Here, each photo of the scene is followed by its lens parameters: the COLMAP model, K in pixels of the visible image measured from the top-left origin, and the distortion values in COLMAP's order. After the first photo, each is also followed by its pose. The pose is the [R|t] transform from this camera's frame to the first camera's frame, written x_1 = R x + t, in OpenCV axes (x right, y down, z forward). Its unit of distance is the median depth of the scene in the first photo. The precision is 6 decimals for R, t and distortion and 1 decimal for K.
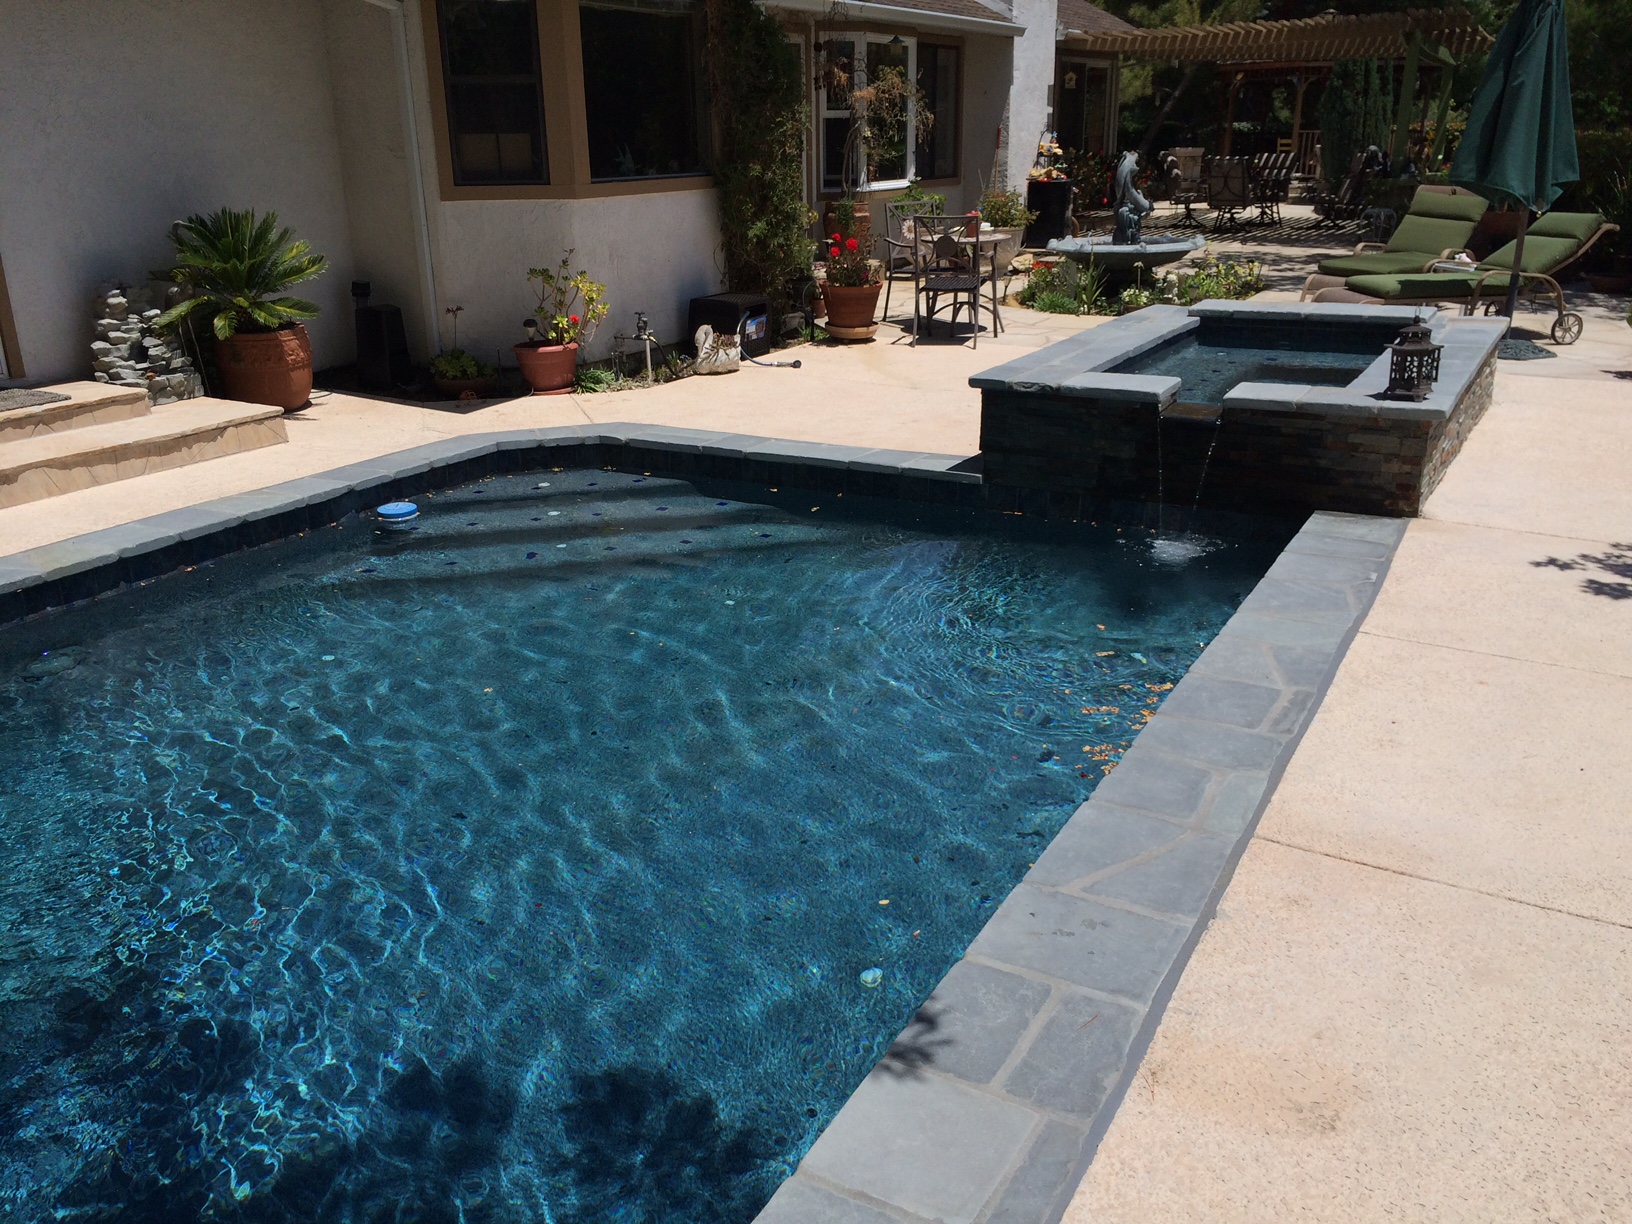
lens RADIAL K [[1387.2, 0, 816.0], [0, 1387.2, 612.0], [0, 0, 1]] dist [0.076627, -0.110580]
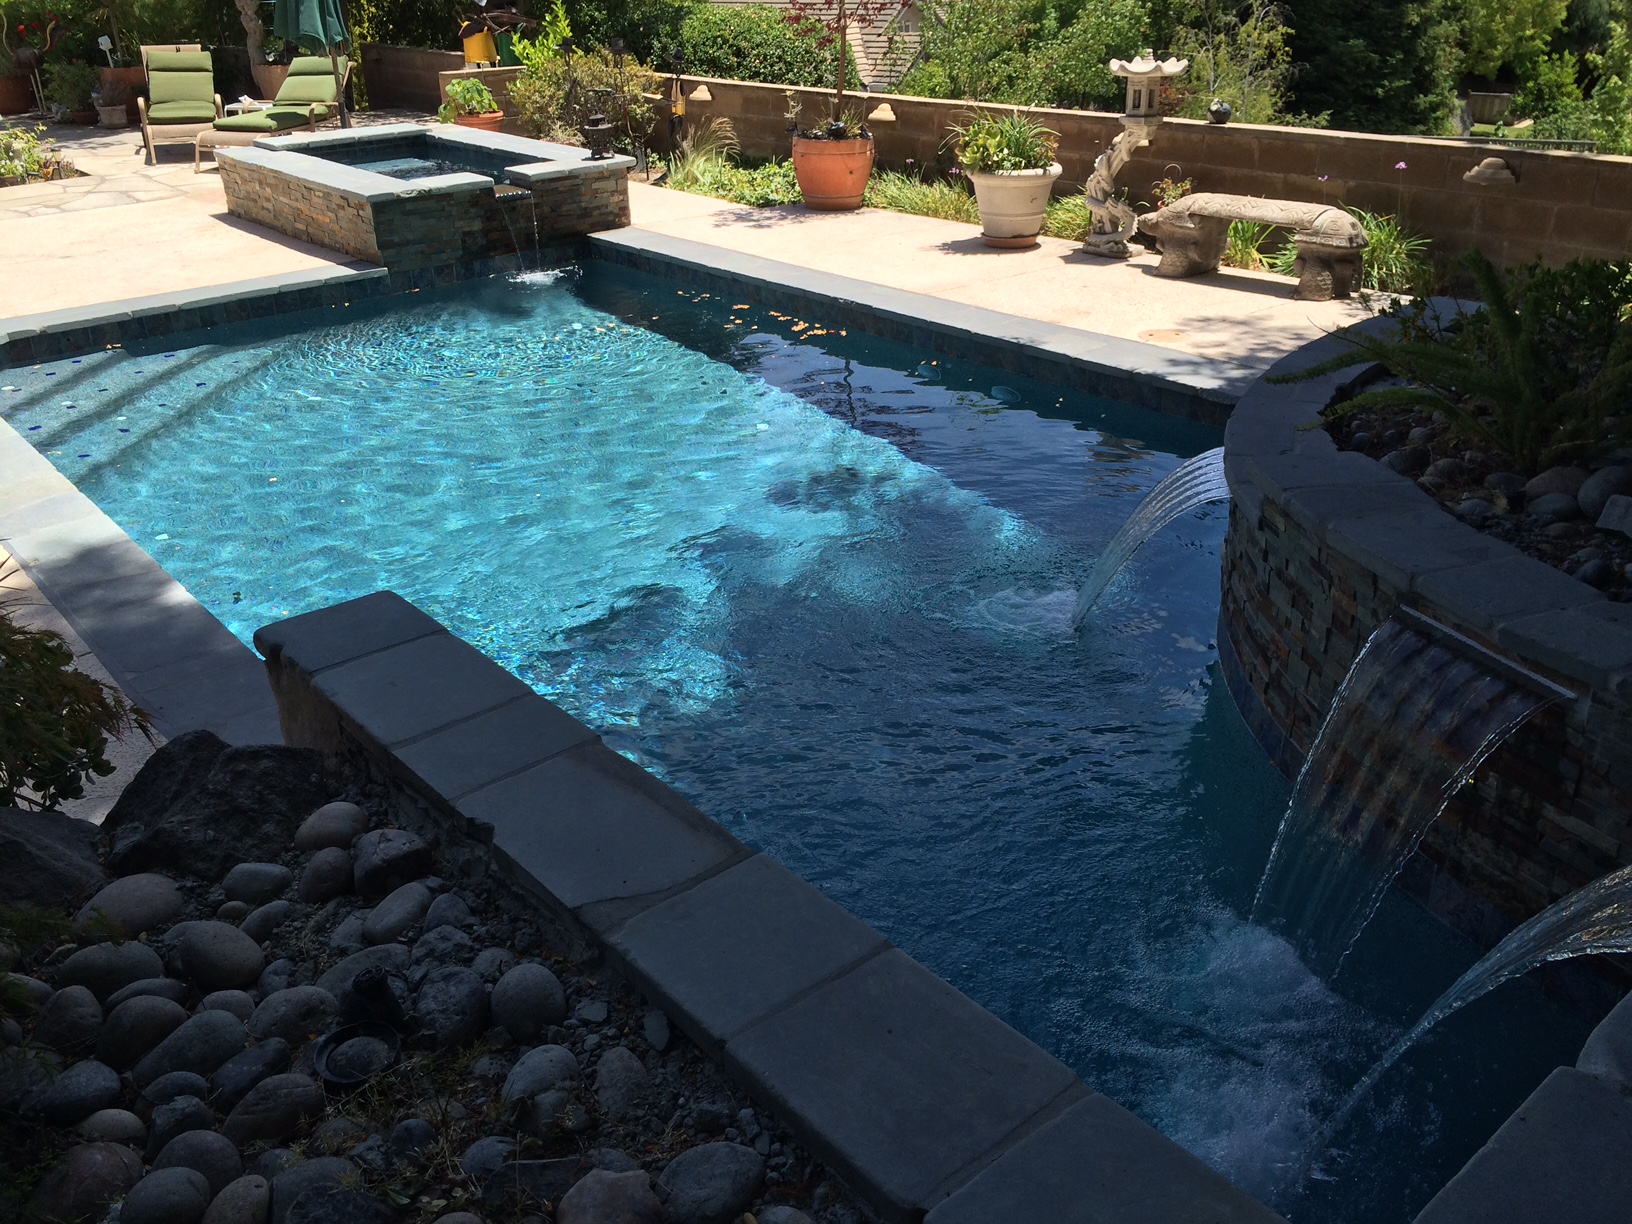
lens RADIAL K [[1387.2, 0, 816.0], [0, 1387.2, 612.0], [0, 0, 1]] dist [0.076627, -0.110580]
pose [[0.349555, -0.404768, 0.844970, -1.099742], [0.328035, 0.897653, 0.294300, -0.066062], [-0.877613, 0.174306, 0.446557, 0.086060]]
